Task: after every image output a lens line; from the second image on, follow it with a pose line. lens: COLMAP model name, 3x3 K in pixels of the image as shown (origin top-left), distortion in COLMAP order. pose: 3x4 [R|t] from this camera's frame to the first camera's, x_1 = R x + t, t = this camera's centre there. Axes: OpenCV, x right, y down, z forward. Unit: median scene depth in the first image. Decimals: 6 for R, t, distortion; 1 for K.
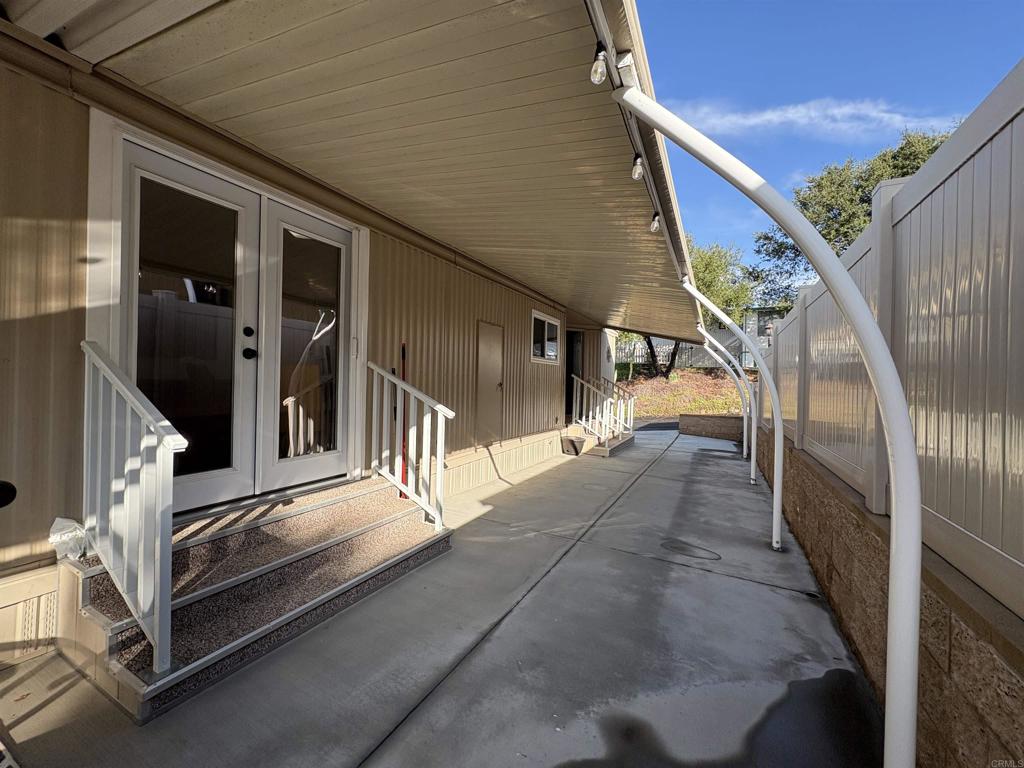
lens RADIAL K [[407.2, 0, 512.7], [0, 407.2, 381.9], [0, 0, 1]] dist [0.000970, -0.000155]
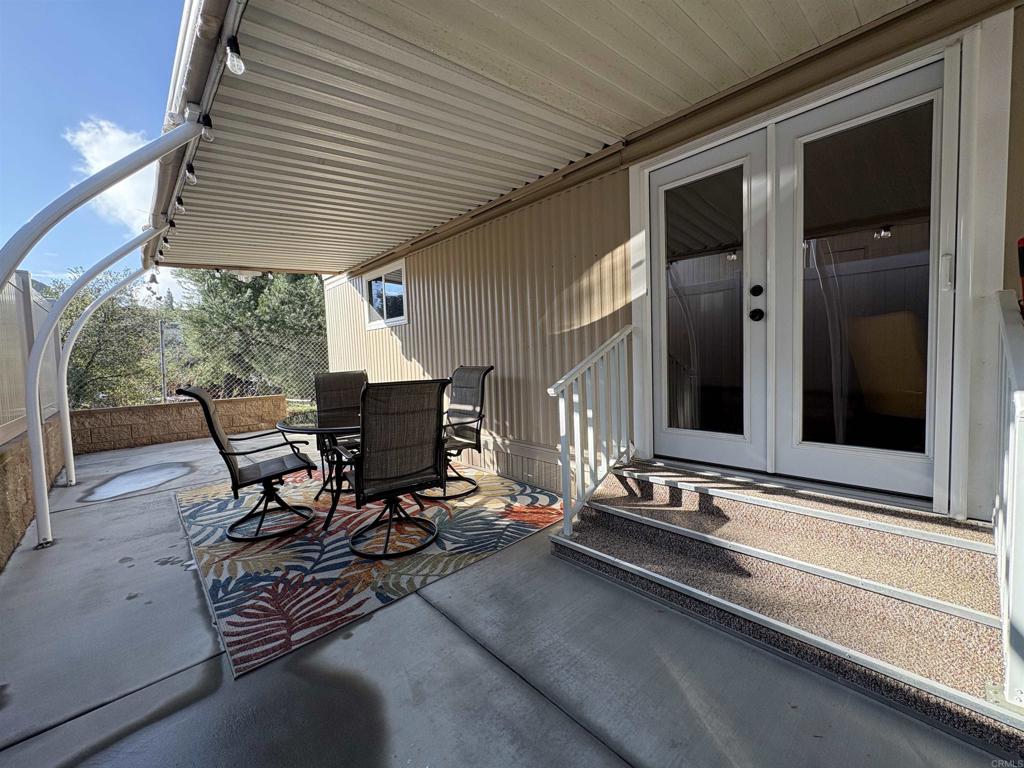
lens RADIAL K [[407.2, 0, 511.4], [0, 407.2, 380.4], [0, 0, 1]] dist [0.000970, -0.000155]
pose [[-0.333266, 0.040837, -0.941948, 0.104575], [0.025187, 0.999091, 0.034403, 0.008377], [0.942496, -0.012260, -0.333992, 0.207428]]
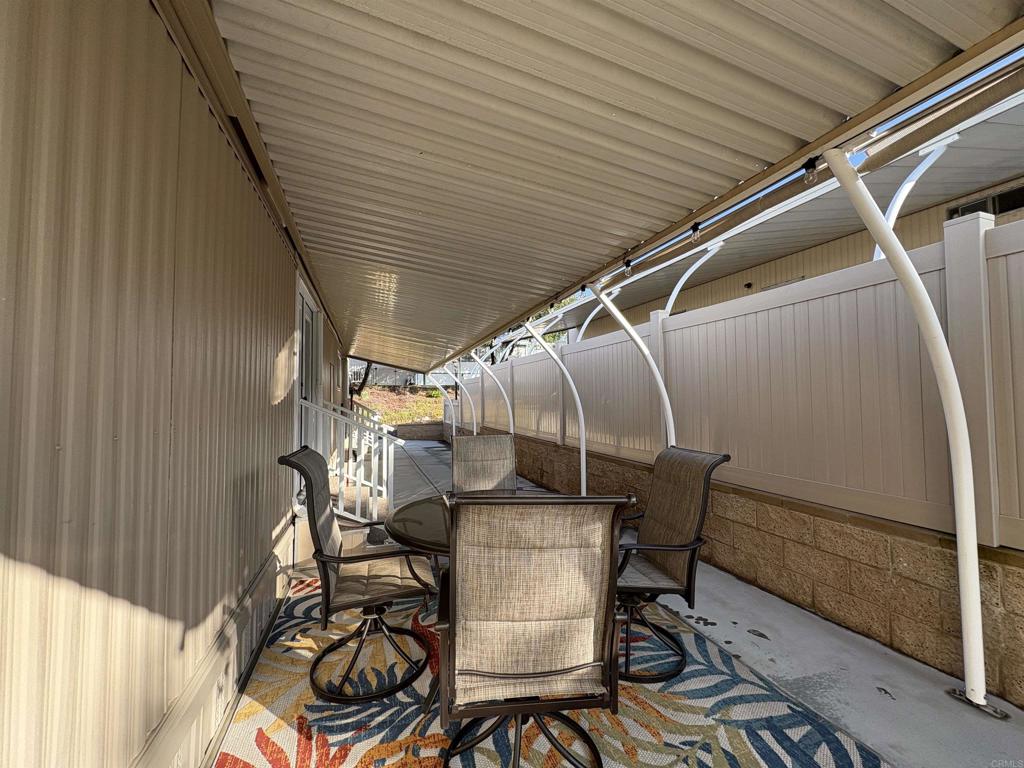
lens RADIAL K [[407.2, 0, 510.3], [0, 407.2, 384.4], [0, 0, 1]] dist [0.000970, -0.000155]
pose [[0.684163, -0.007407, 0.729291, -0.315729], [0.027561, 0.999497, -0.015705, -0.019882], [-0.728808, 0.030844, 0.684023, -0.165710]]
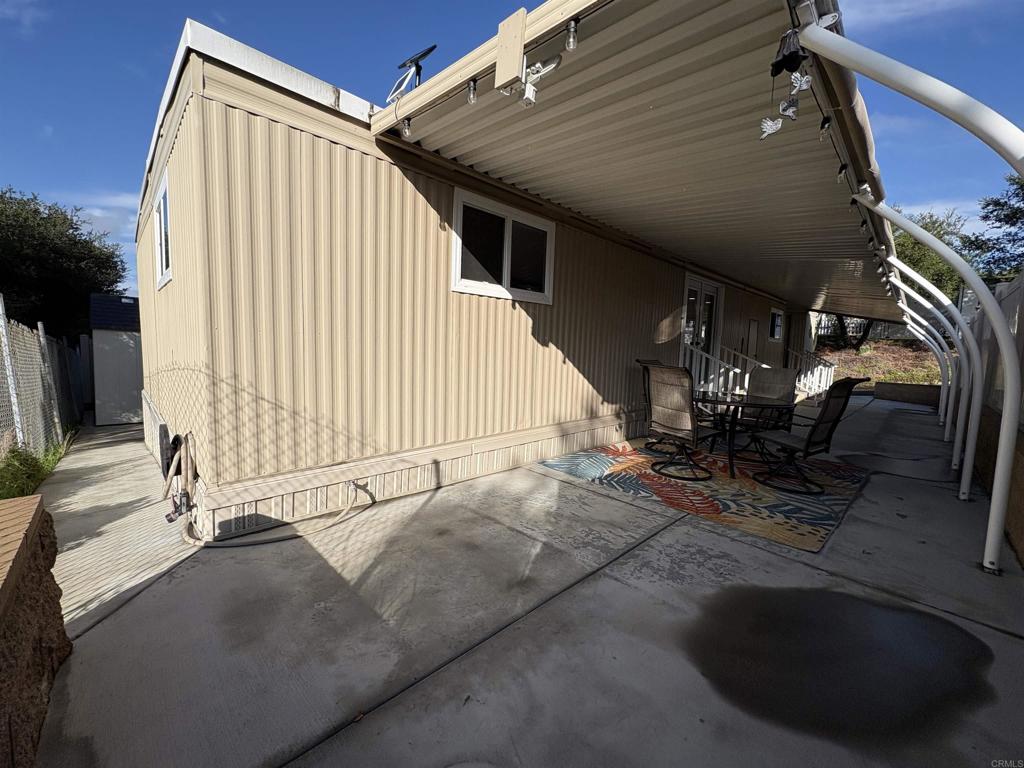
lens RADIAL K [[407.2, 0, 511.1], [0, 407.2, 383.8], [0, 0, 1]] dist [0.000970, -0.000155]
pose [[0.948929, 0.033870, -0.313665, -0.243570], [-0.008321, 0.996562, 0.082435, -0.003654], [0.315379, -0.075615, 0.945949, -0.495683]]
